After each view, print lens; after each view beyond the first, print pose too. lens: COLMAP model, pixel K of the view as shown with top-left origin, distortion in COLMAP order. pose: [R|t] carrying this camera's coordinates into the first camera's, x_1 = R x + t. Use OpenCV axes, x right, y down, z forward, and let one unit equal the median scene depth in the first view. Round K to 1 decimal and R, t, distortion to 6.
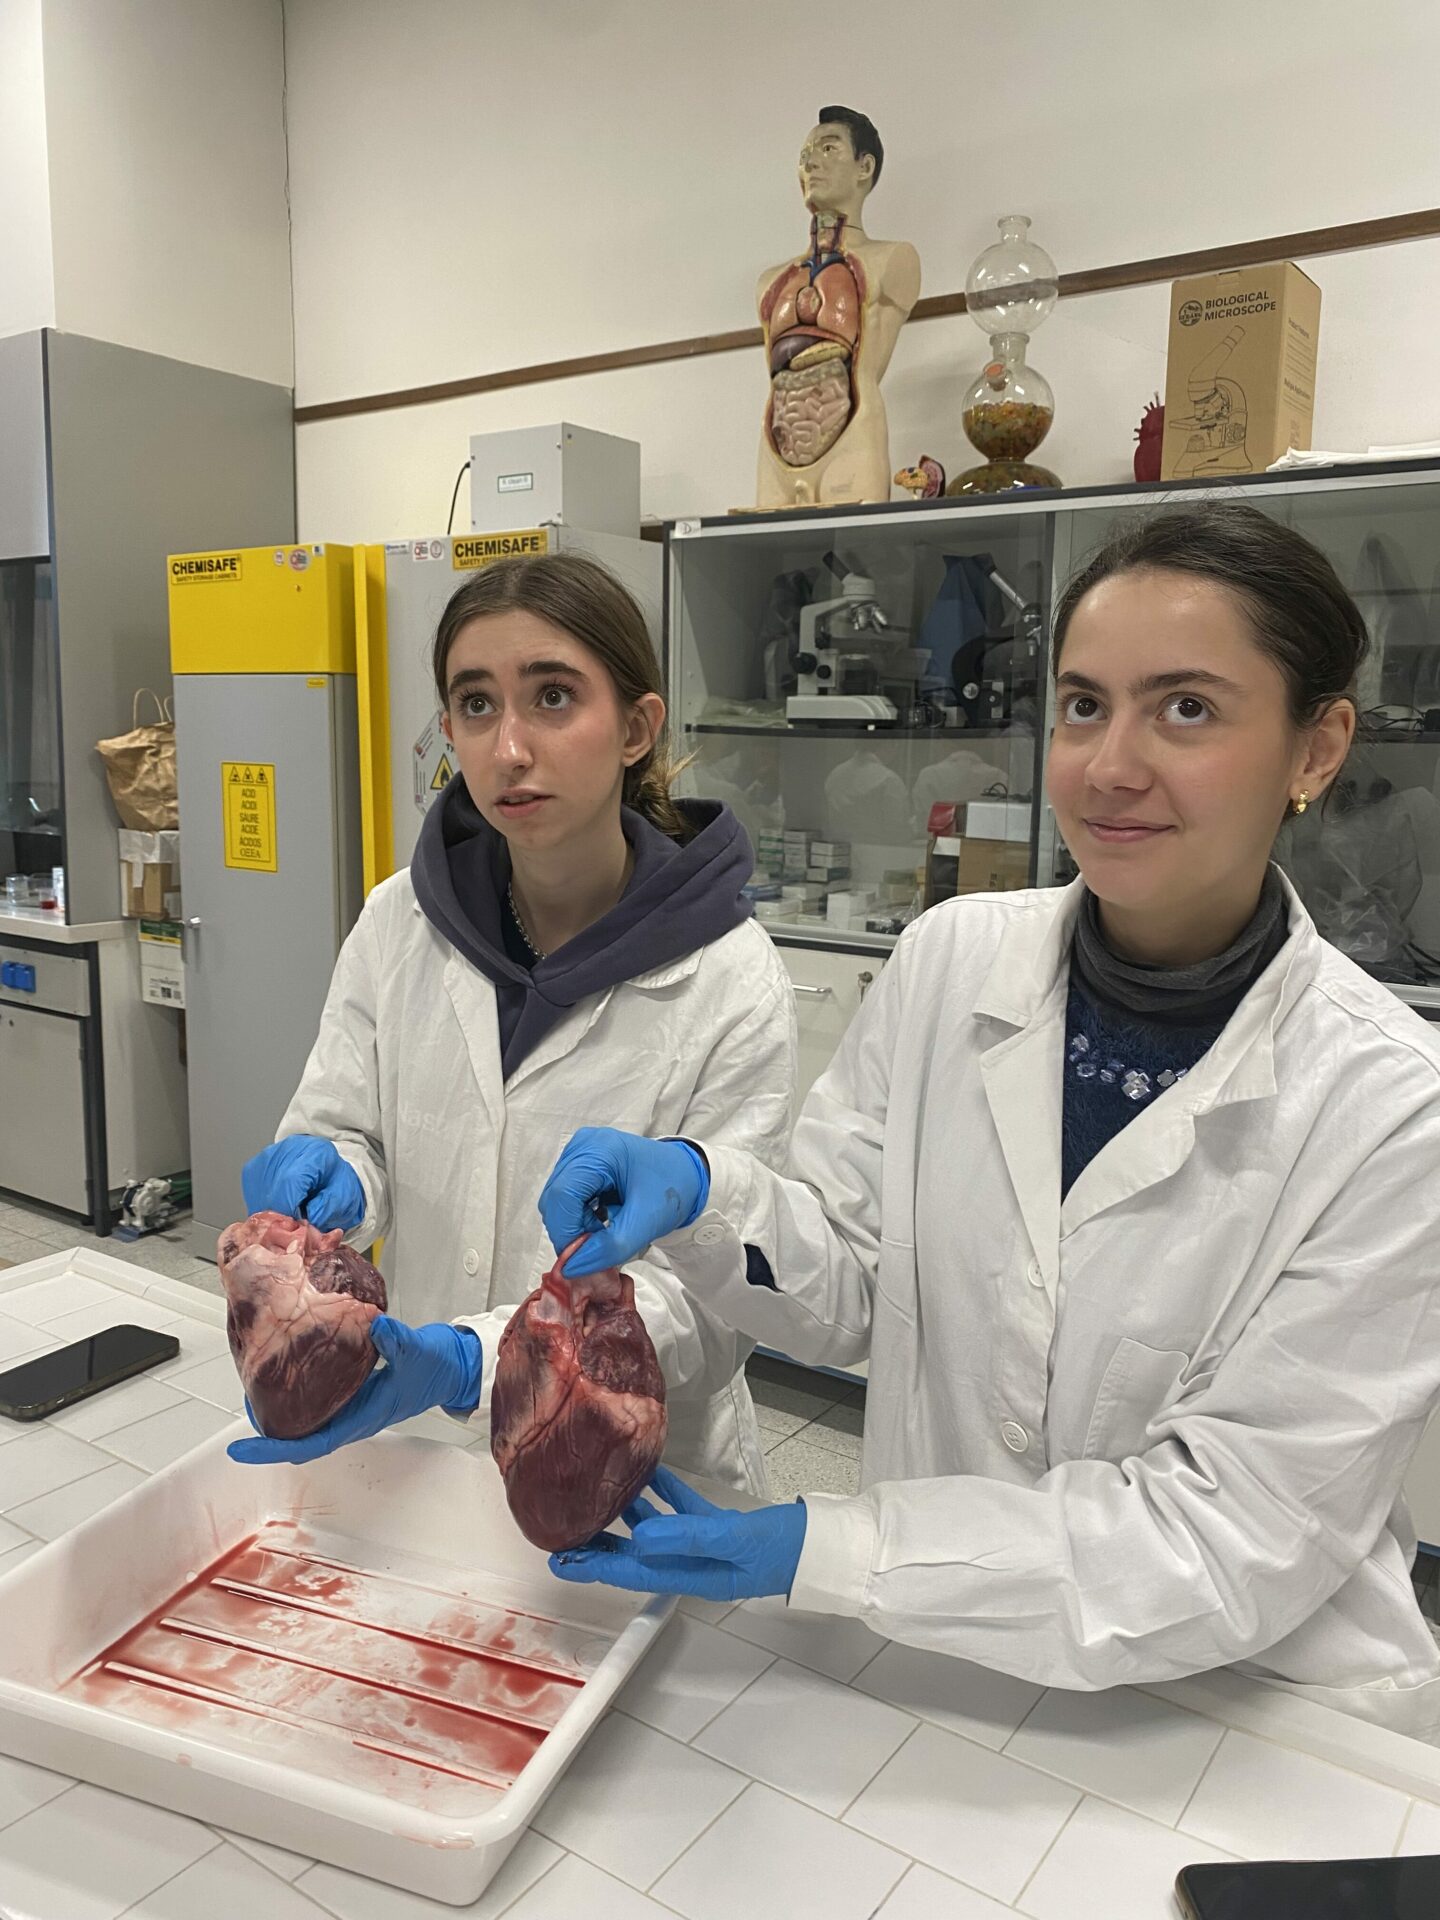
lens RADIAL K [[1454.0, 0, 714.4], [0, 1454.0, 940.7], [0, 0, 1]] dist [-0.009902, -0.019242]
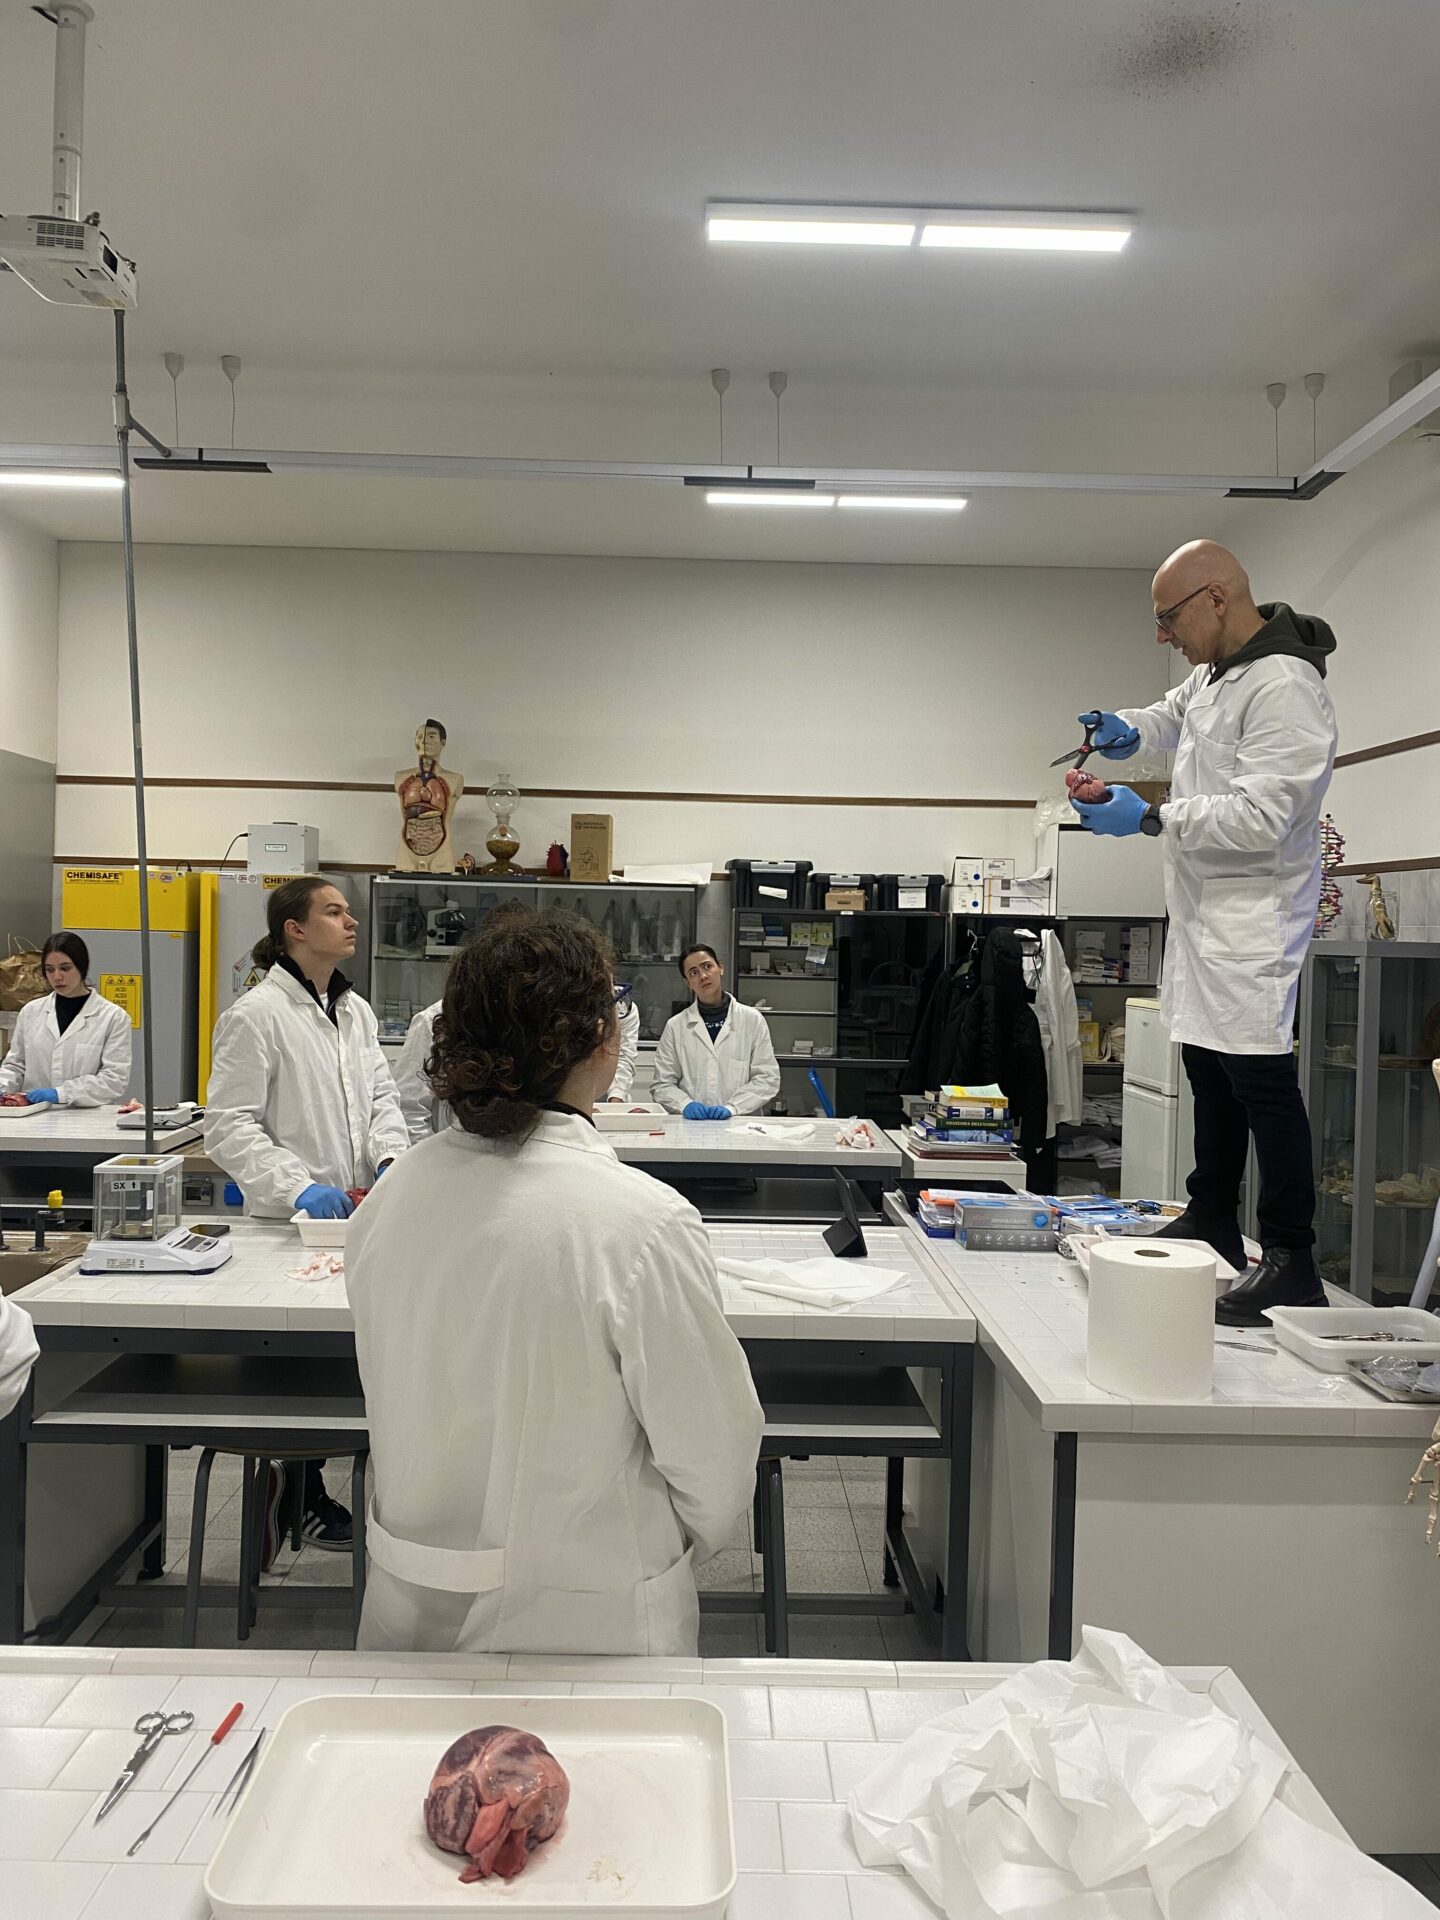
lens RADIAL K [[1454.0, 0, 719.9], [0, 1454.0, 958.9], [0, 0, 1]] dist [-0.009902, -0.019242]
pose [[0.804969, -0.008839, 0.593251, -1.039007], [0.075667, 0.993254, -0.087873, 0.115266], [-0.588472, 0.115625, 0.800208, -1.325568]]
